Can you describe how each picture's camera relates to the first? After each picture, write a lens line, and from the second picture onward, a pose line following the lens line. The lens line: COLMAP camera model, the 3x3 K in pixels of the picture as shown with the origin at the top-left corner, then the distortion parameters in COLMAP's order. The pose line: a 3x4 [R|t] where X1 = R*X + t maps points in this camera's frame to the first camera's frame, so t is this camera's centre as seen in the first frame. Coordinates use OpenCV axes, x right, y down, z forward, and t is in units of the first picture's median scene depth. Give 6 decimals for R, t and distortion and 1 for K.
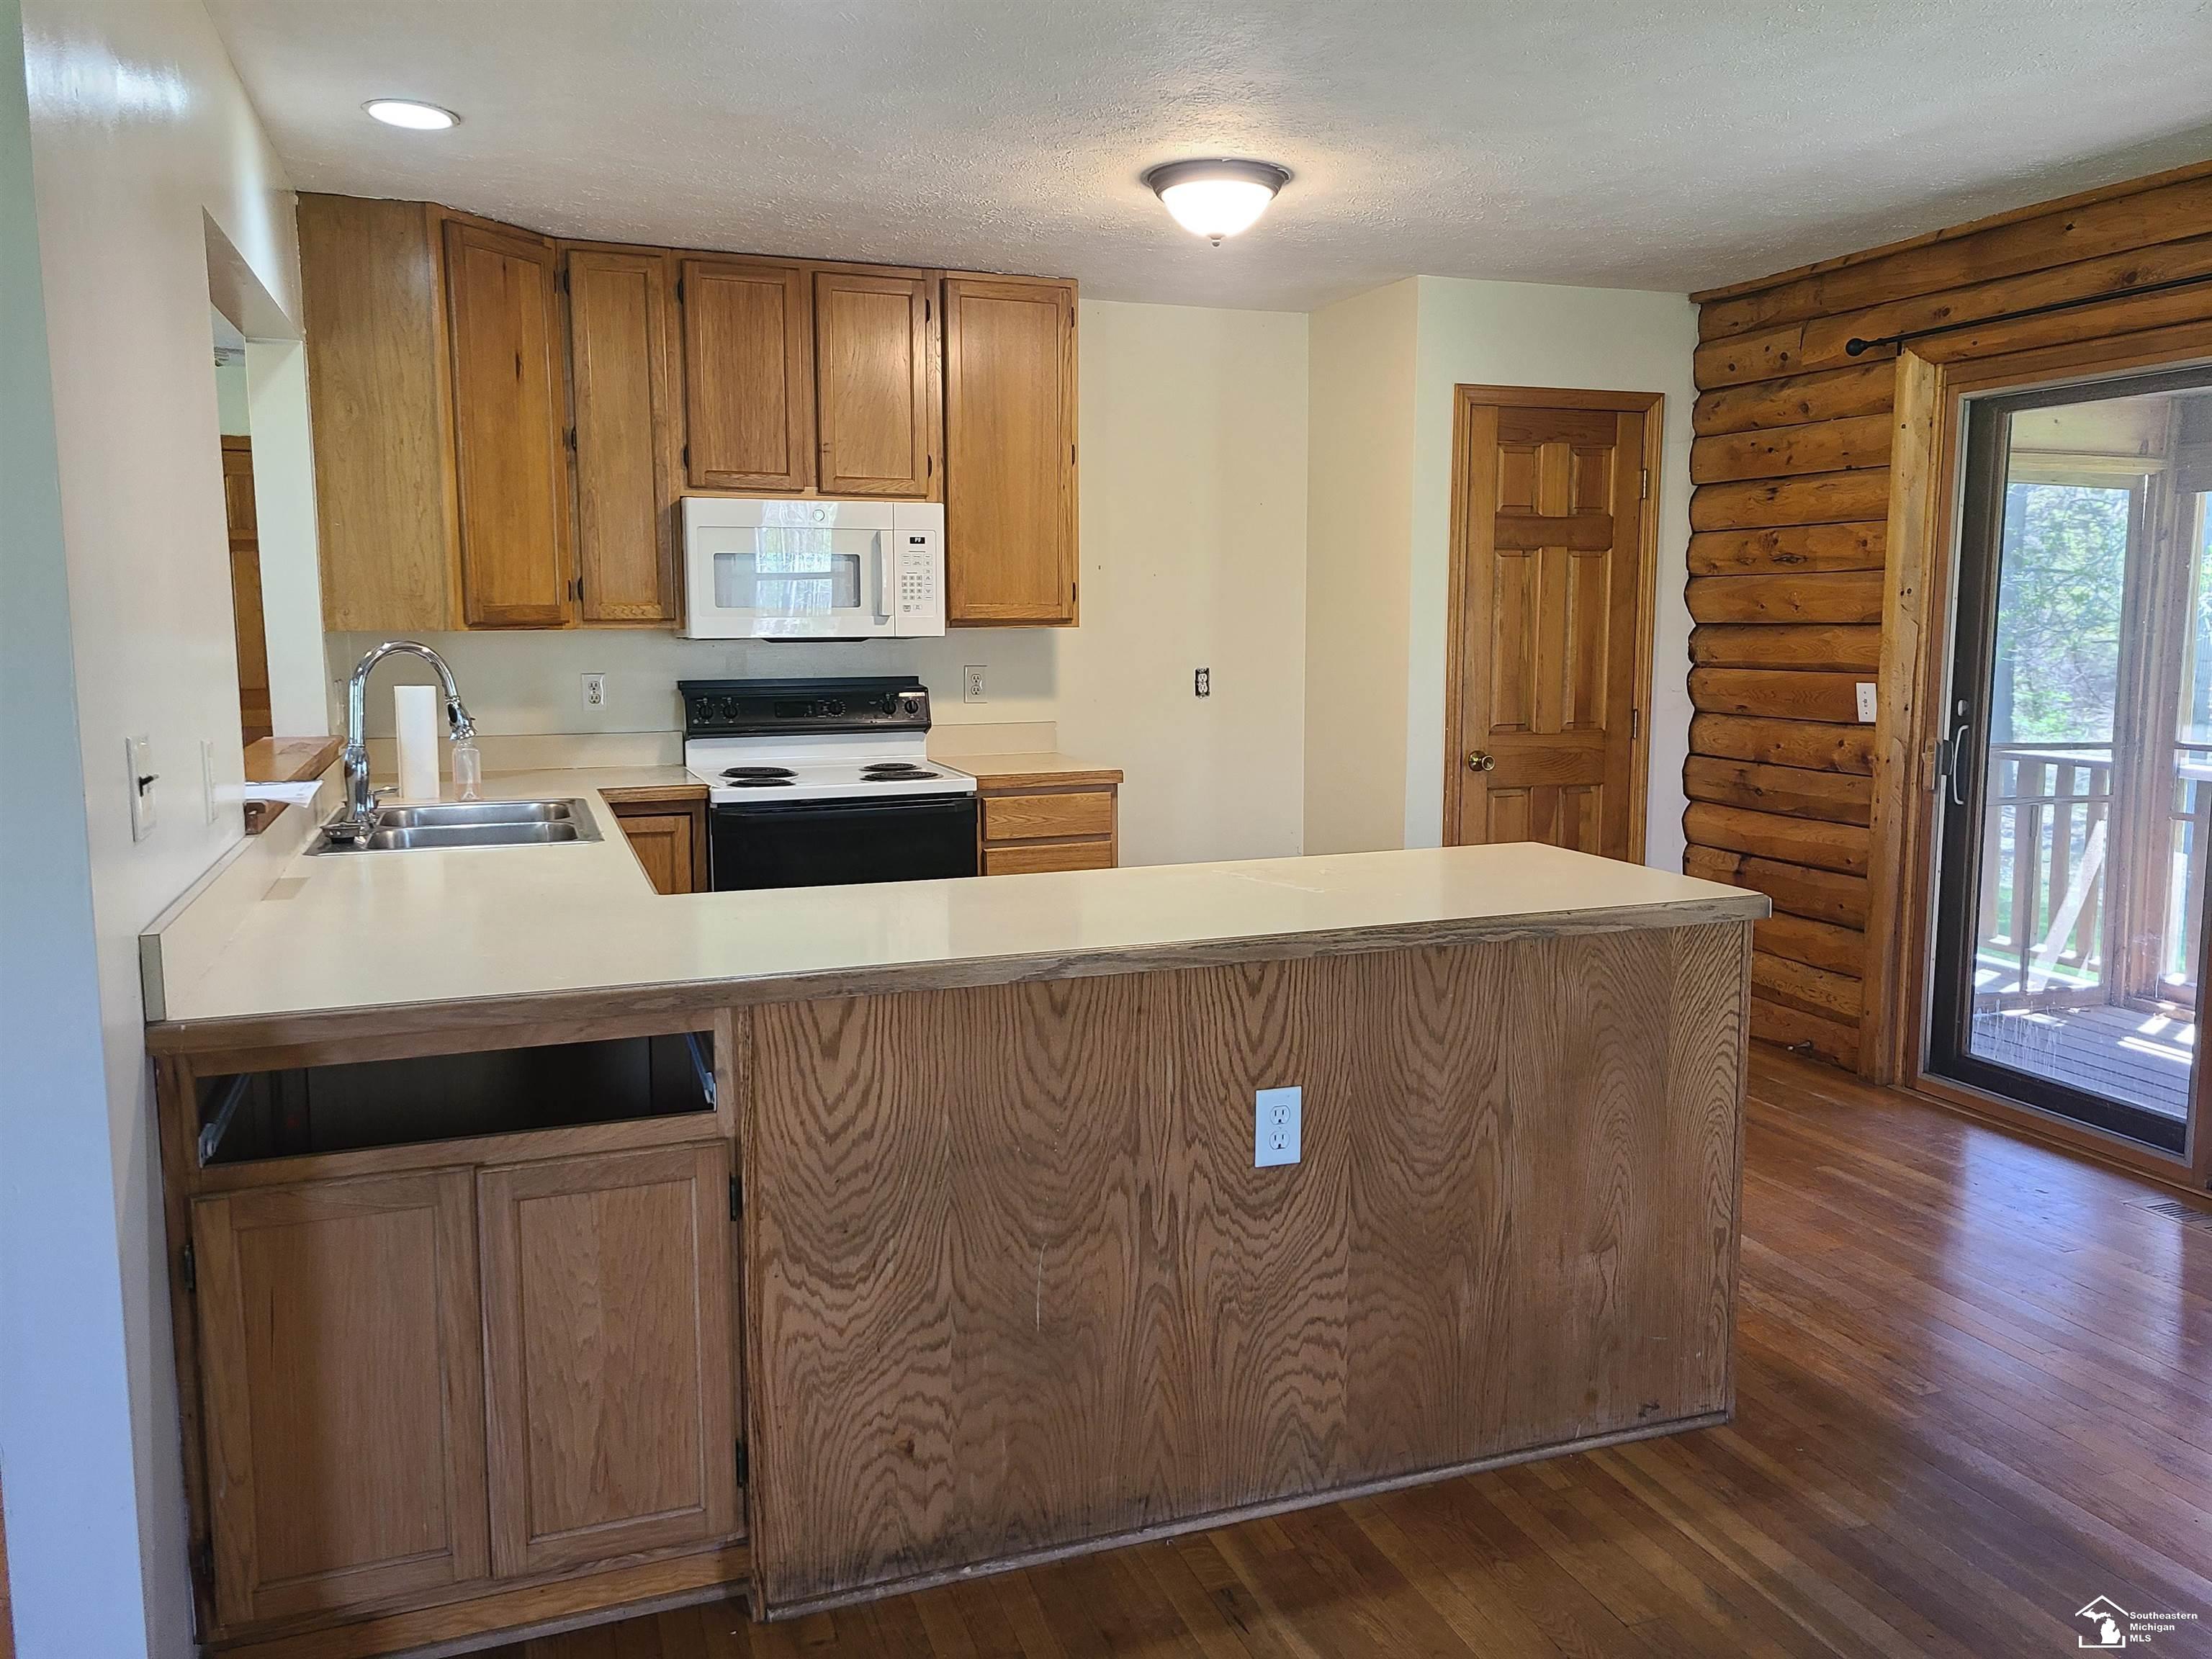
lens RADIAL K [[1667.4, 0, 1118.5], [0, 1667.4, 796.2], [0, 0, 1]] dist [0.042359, 0.001701]
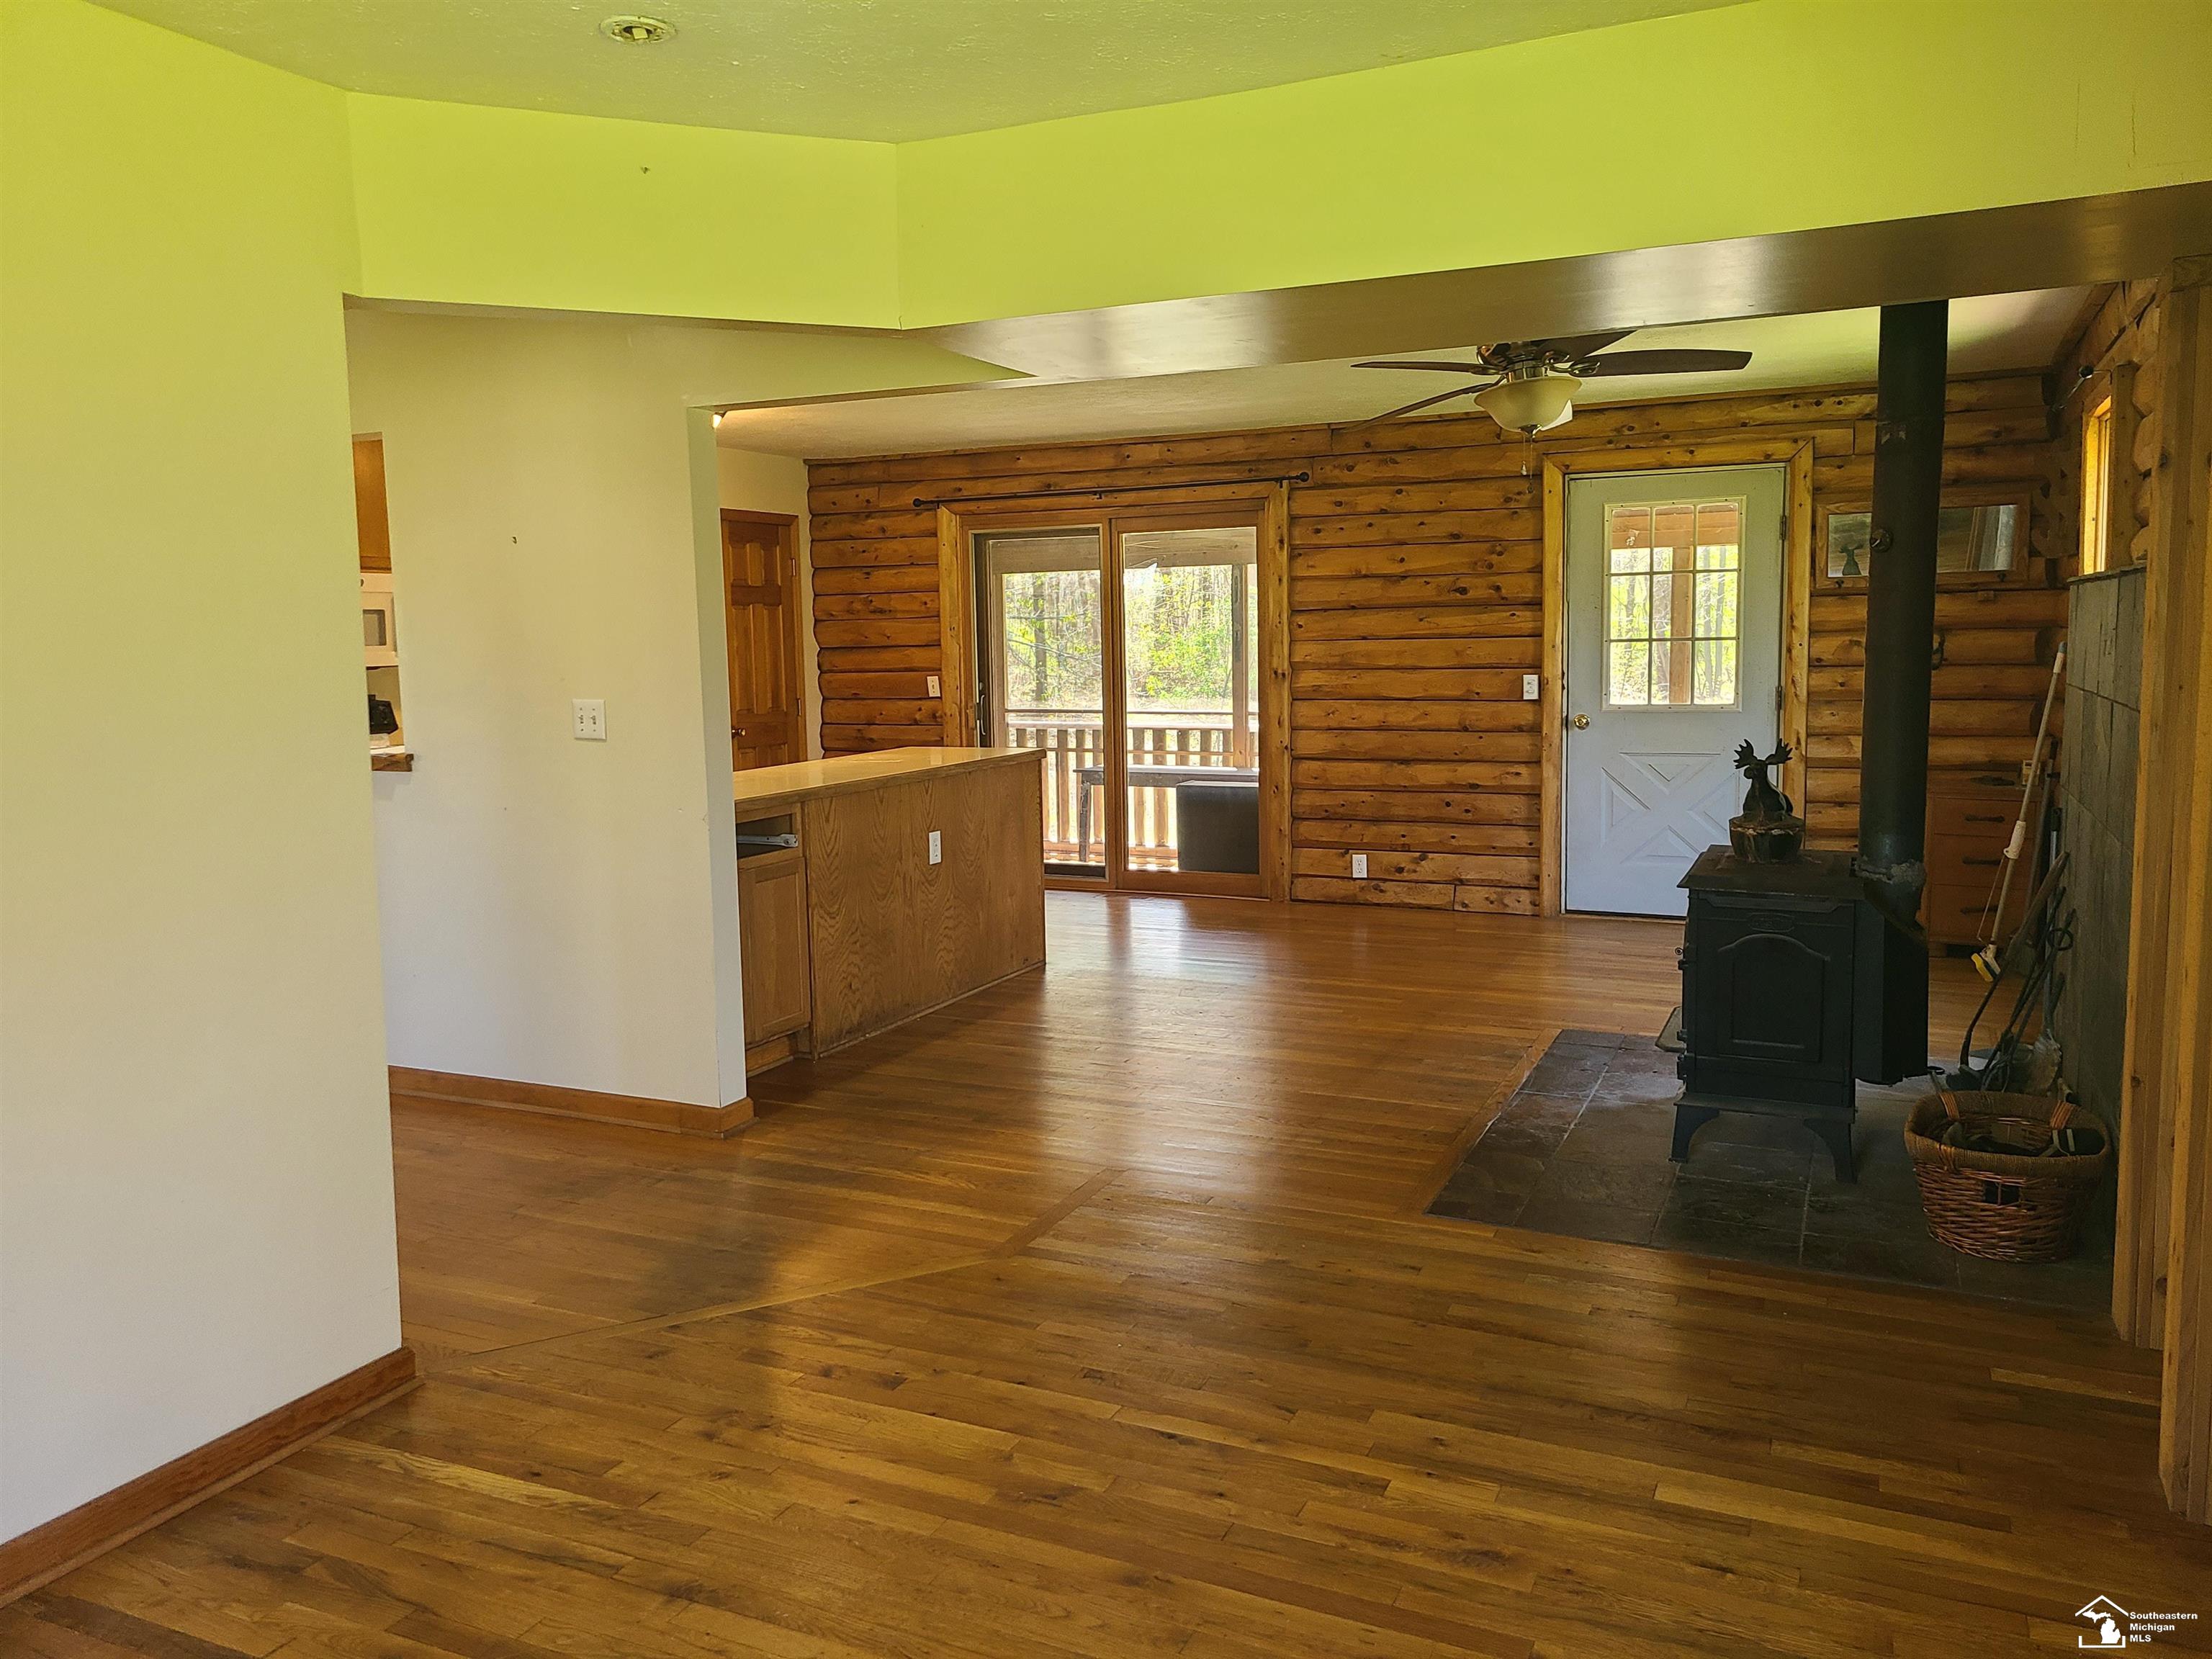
lens RADIAL K [[1667.4, 0, 1106.6], [0, 1667.4, 825.4], [0, 0, 1]] dist [0.042359, 0.001701]
pose [[0.712063, -0.095757, 0.695556, -0.751481], [0.099679, 0.994409, 0.034856, 0.055236], [-0.695004, 0.044513, 0.717626, -0.494345]]
